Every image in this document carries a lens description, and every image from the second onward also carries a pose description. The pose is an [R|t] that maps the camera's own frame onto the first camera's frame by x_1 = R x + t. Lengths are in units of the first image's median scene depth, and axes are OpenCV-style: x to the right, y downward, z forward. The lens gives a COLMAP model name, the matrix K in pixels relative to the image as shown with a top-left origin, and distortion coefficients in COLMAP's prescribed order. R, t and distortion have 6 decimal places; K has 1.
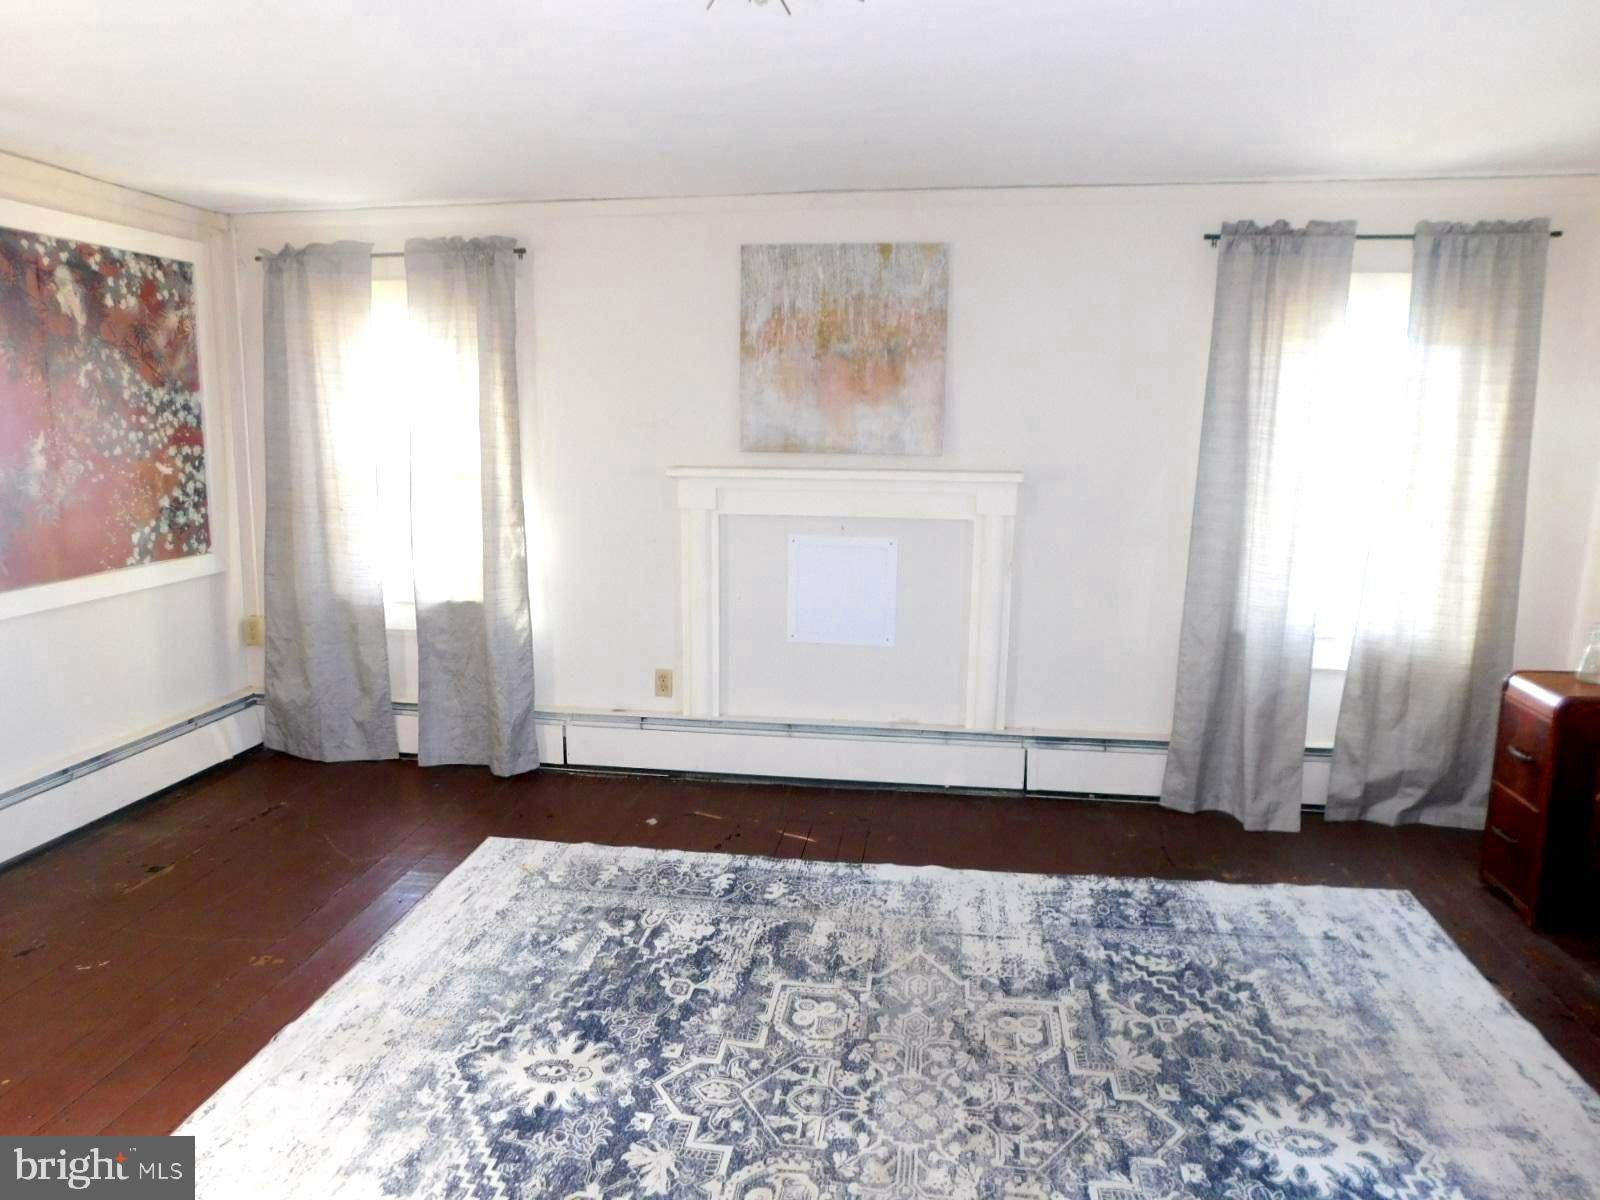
lens RADIAL K [[1055.6, 0, 807.7], [0, 1055.6, 596.3], [0, 0, 1]] dist [-0.072353, 0.061355]
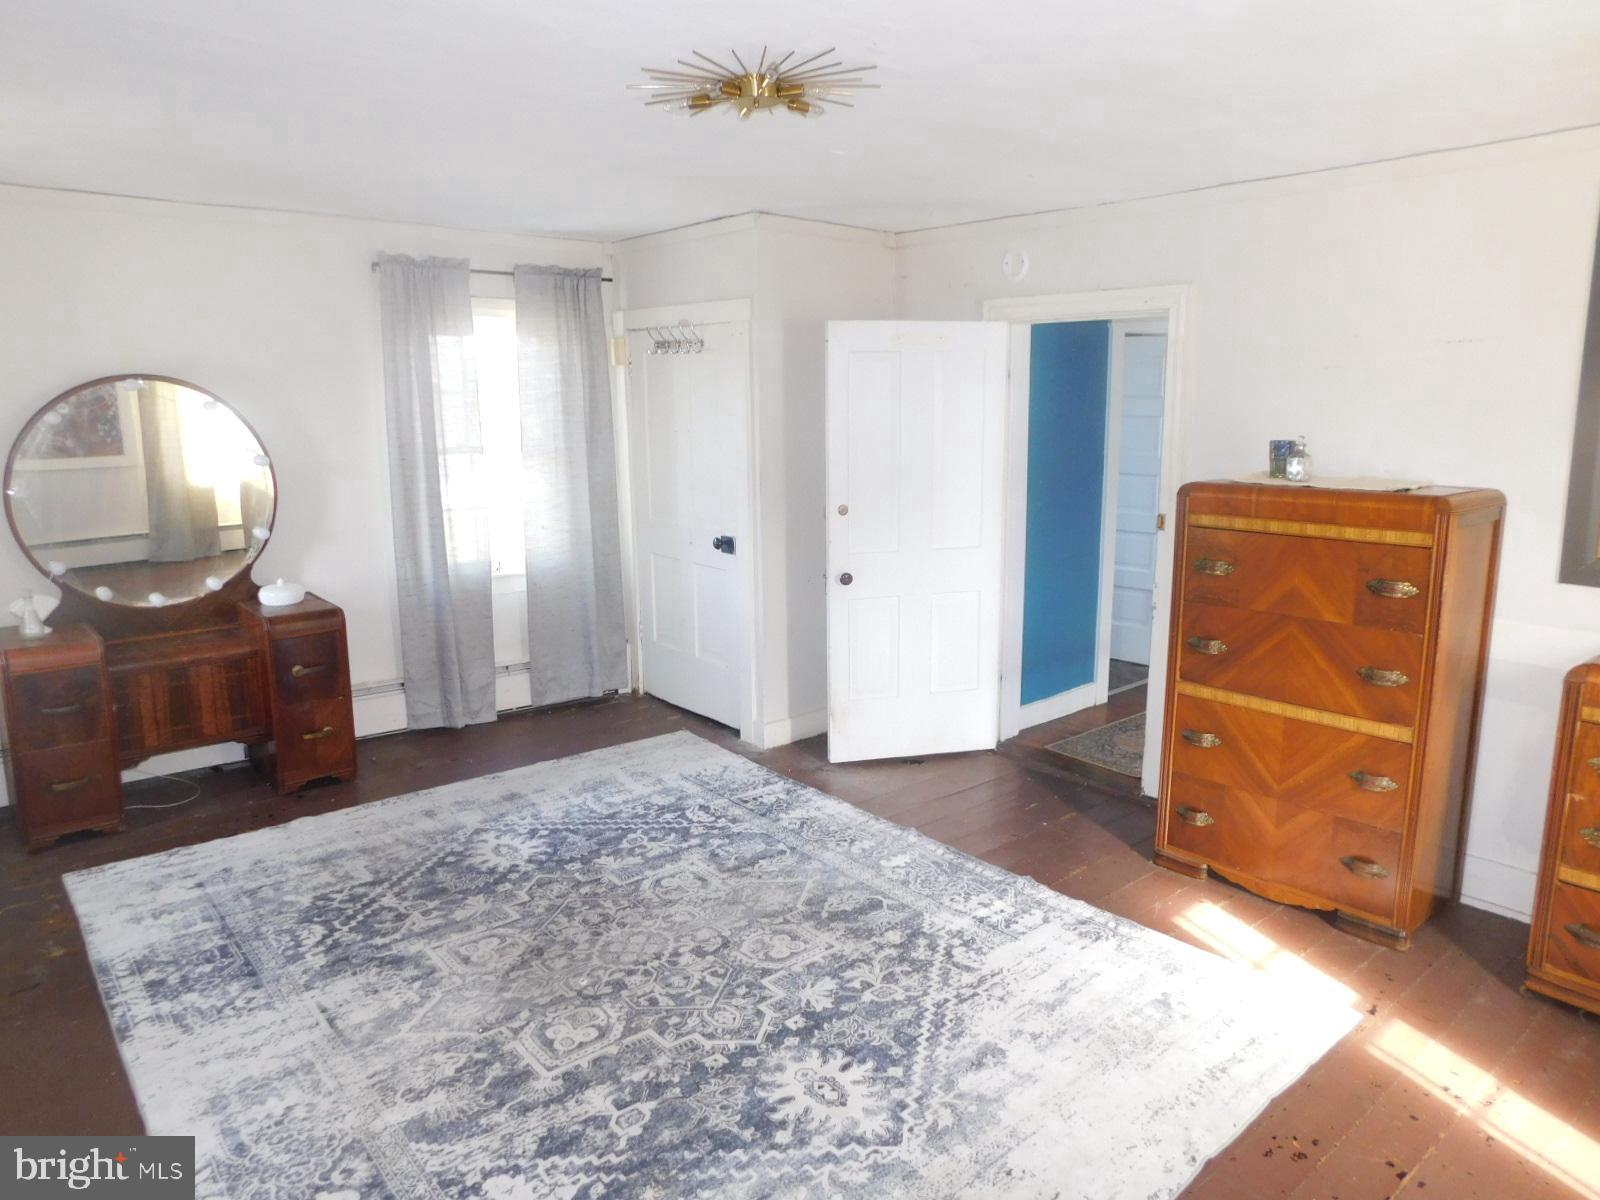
lens RADIAL K [[1055.6, 0, 806.9], [0, 1055.6, 603.0], [0, 0, 1]] dist [-0.072353, 0.061355]
pose [[-0.749600, -0.143203, 0.646214, -0.771522], [0.113648, 0.933969, 0.338800, -0.297420], [-0.652062, 0.327406, -0.683828, 1.472619]]
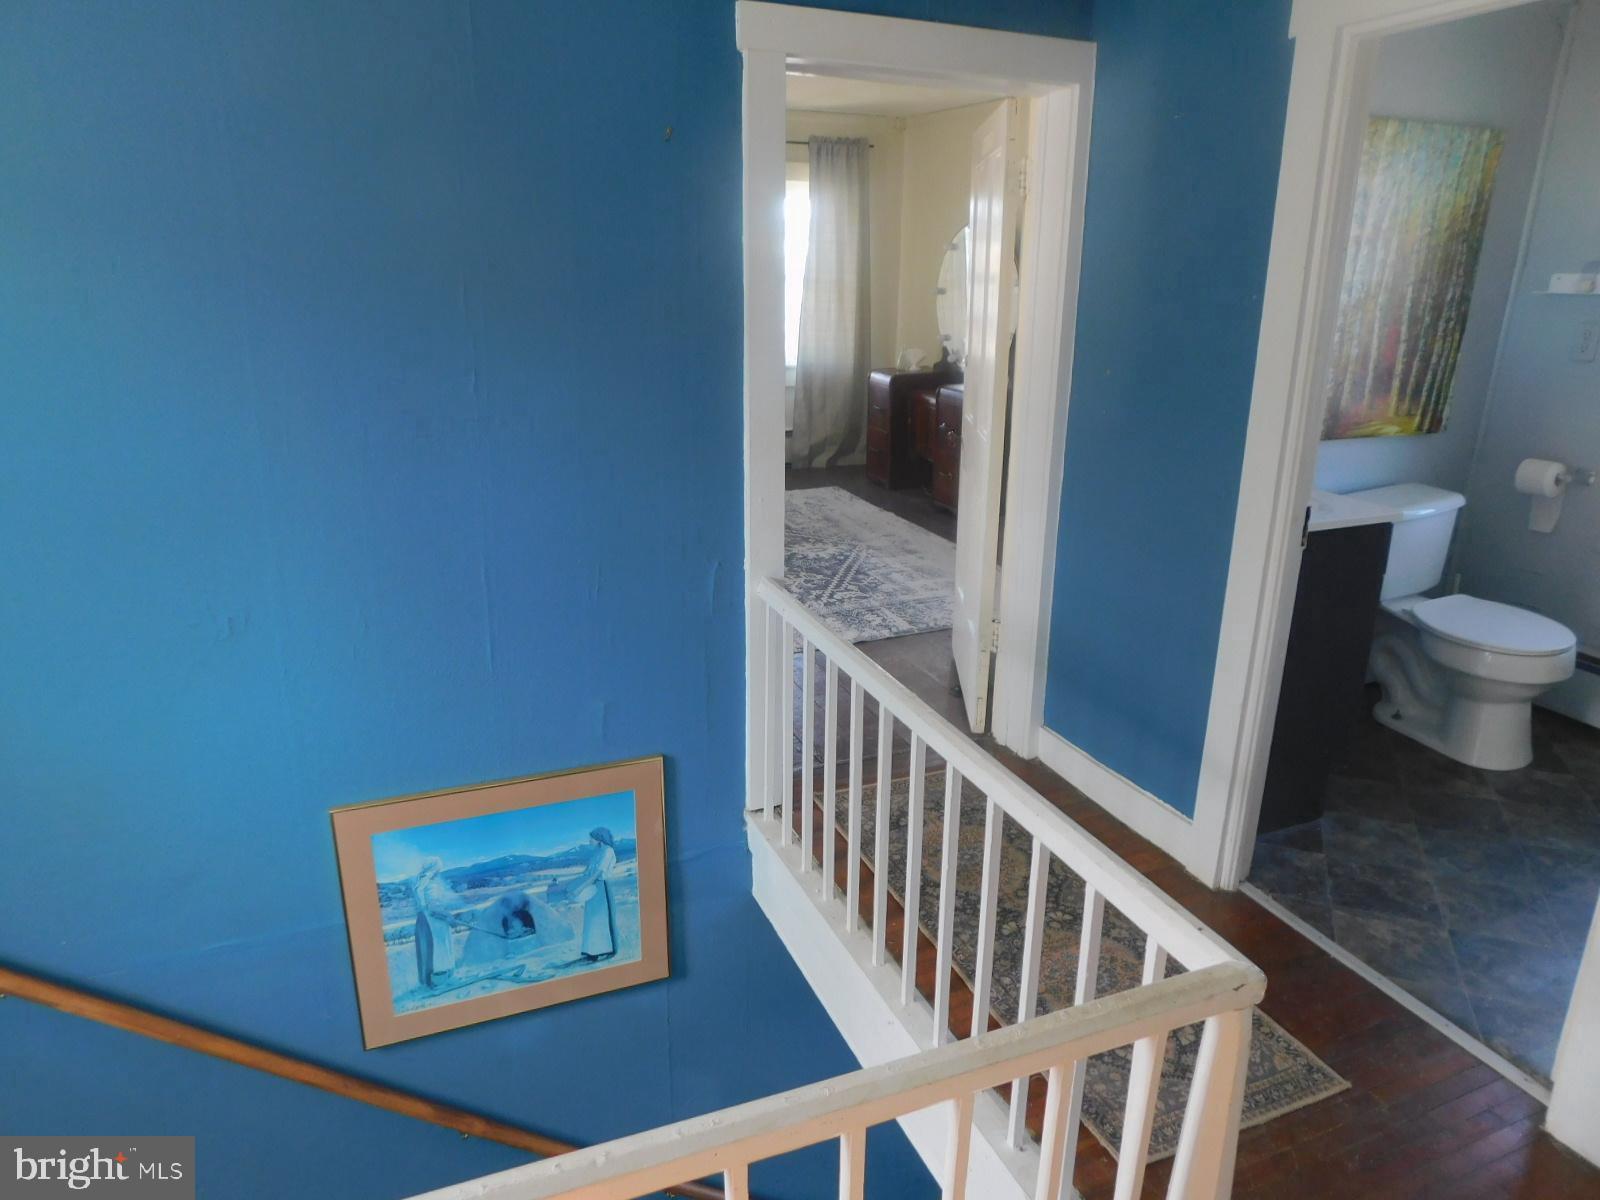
lens RADIAL K [[1055.6, 0, 800.1], [0, 1055.6, 598.3], [0, 0, 1]] dist [-0.072353, 0.061355]
pose [[0.855845, -0.162448, 0.491061, -0.668722], [0.091588, 0.981993, 0.165229, 0.202041], [-0.509060, -0.096435, 0.855312, -0.939602]]
